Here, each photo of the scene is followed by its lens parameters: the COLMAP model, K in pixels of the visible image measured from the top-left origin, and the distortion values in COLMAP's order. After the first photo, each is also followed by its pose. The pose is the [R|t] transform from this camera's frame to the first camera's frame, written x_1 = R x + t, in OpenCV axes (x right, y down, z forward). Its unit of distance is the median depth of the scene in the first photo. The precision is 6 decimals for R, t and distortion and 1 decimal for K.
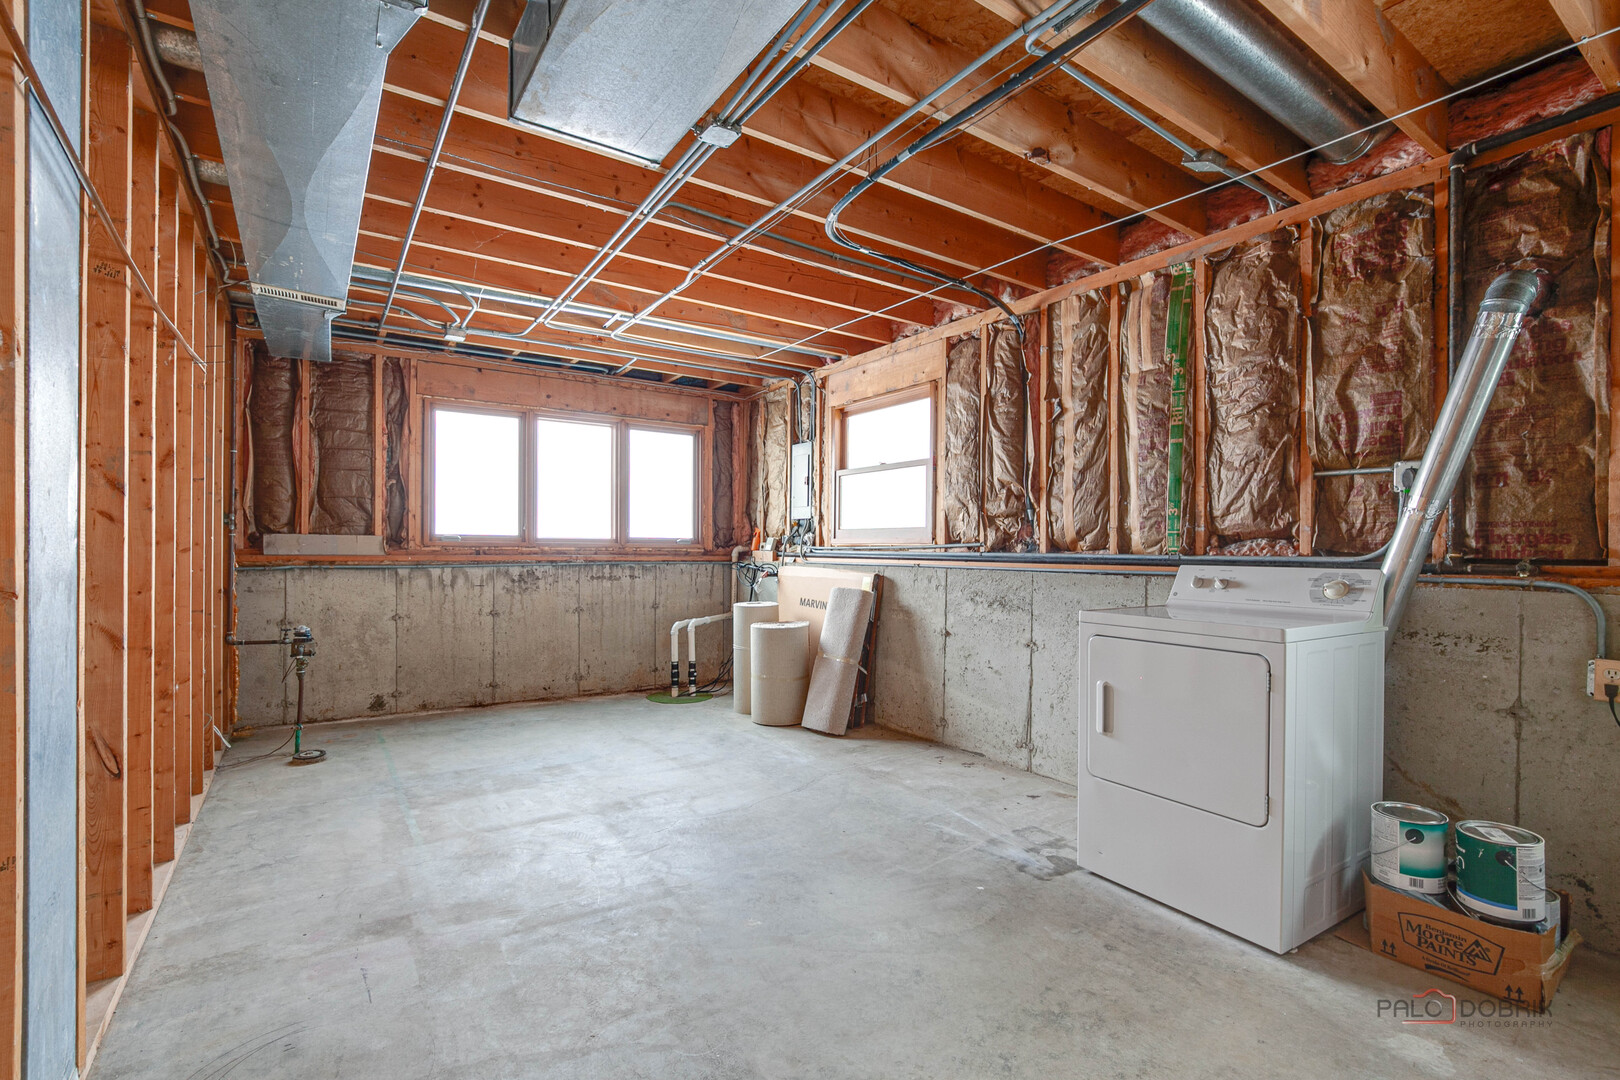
lens RADIAL K [[741.2, 0, 811.9], [0, 741.2, 545.9], [0, 0, 1]] dist [-0.033811, 0.001108]
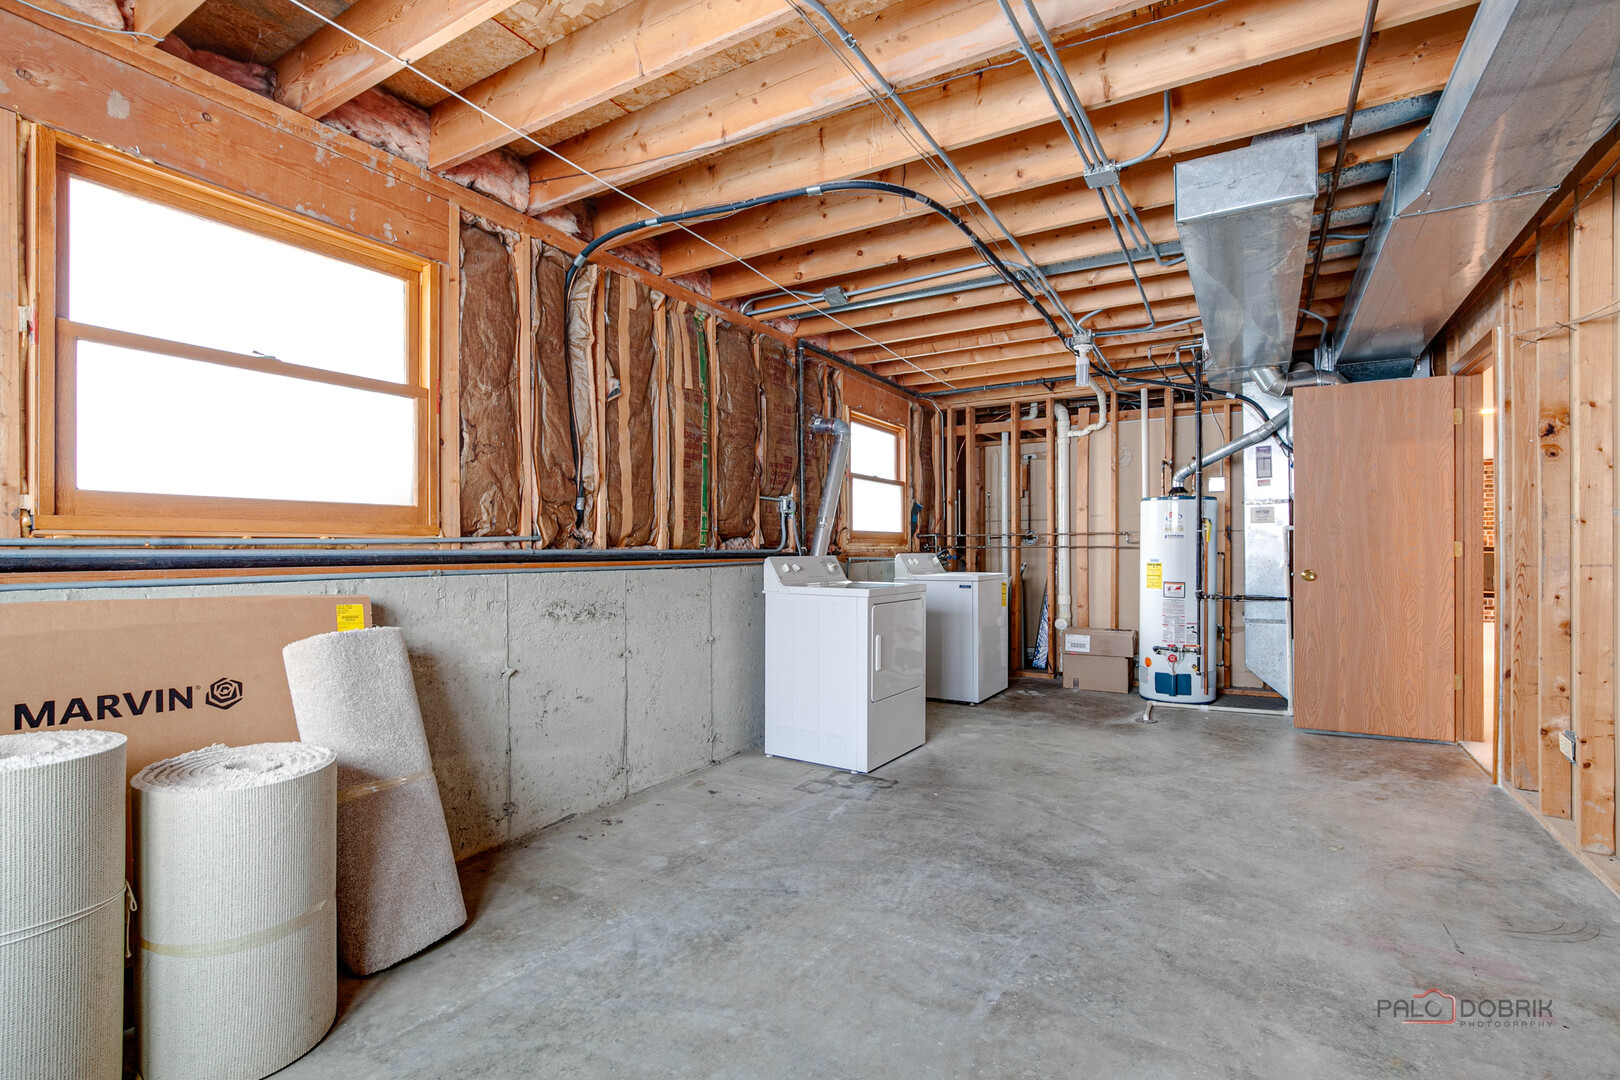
lens RADIAL K [[741.2, 0, 815.1], [0, 741.2, 546.1], [0, 0, 1]] dist [-0.033811, 0.001108]
pose [[-0.424137, -0.003832, 0.905590, -0.683061], [-0.005078, 0.999985, 0.001854, 0.003754], [-0.905584, -0.003812, -0.424150, 1.336316]]
